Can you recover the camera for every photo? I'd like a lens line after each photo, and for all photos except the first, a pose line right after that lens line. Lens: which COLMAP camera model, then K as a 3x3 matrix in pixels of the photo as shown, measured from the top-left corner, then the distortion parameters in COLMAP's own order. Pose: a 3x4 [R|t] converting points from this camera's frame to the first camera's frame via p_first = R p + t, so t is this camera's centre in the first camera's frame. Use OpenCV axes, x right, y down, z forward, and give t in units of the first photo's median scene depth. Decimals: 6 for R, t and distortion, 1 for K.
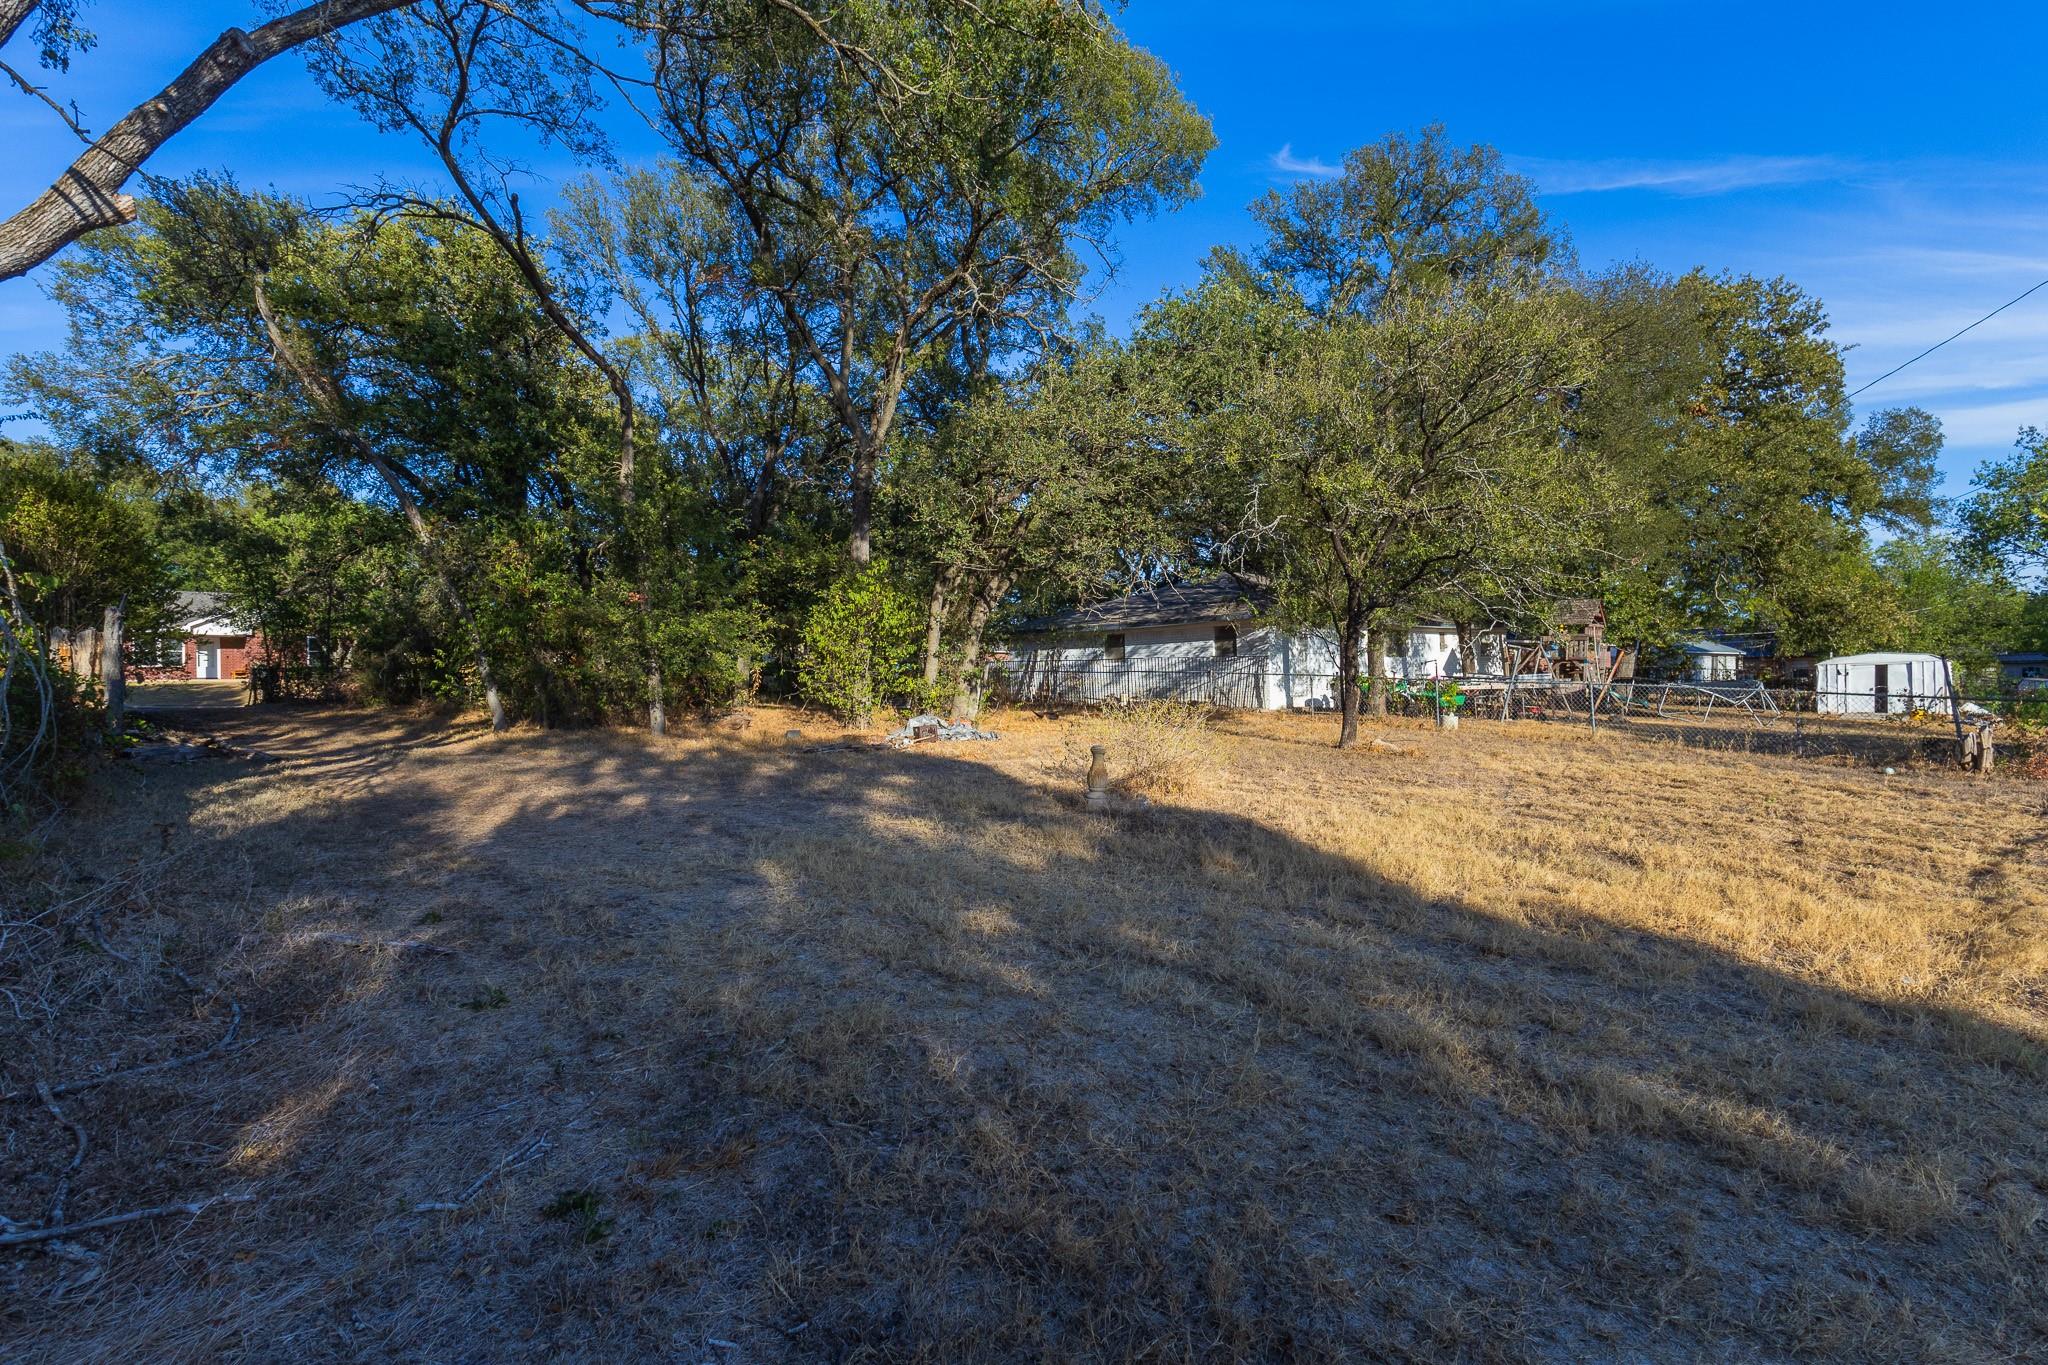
lens RADIAL K [[958.8, 0, 1018.6], [0, 958.8, 681.6], [0, 0, 1]] dist [0.028329, -0.000808]
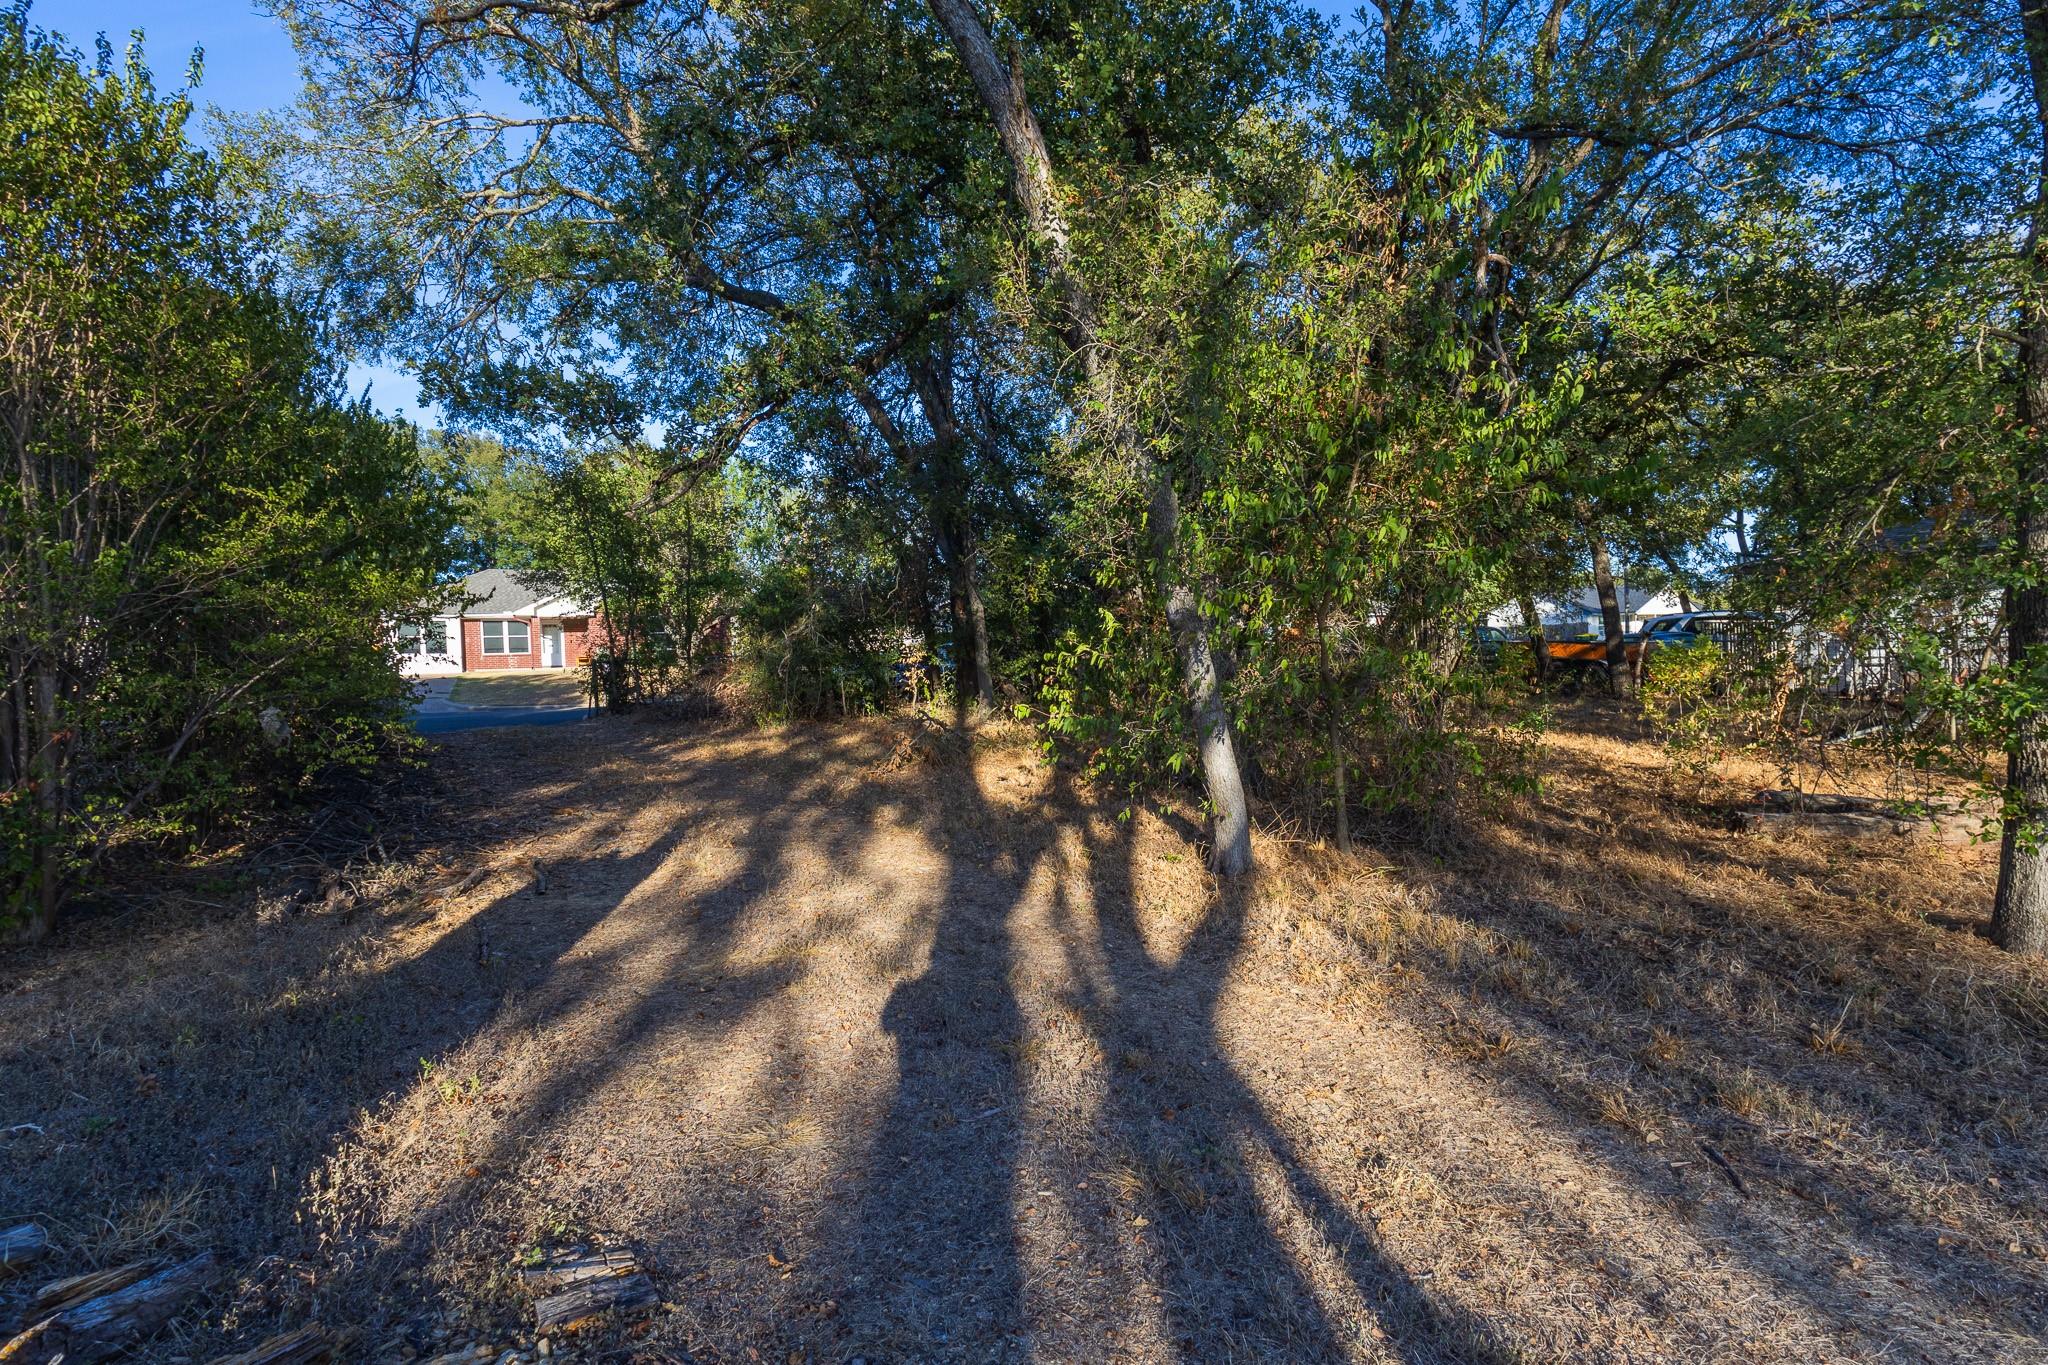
lens RADIAL K [[958.8, 0, 1018.6], [0, 958.8, 681.6], [0, 0, 1]] dist [0.028329, -0.000808]
pose [[0.967746, -0.010822, -0.251697, -0.293479], [0.019041, 0.999361, 0.030240, -0.011566], [0.251209, -0.034057, 0.967334, 0.378444]]
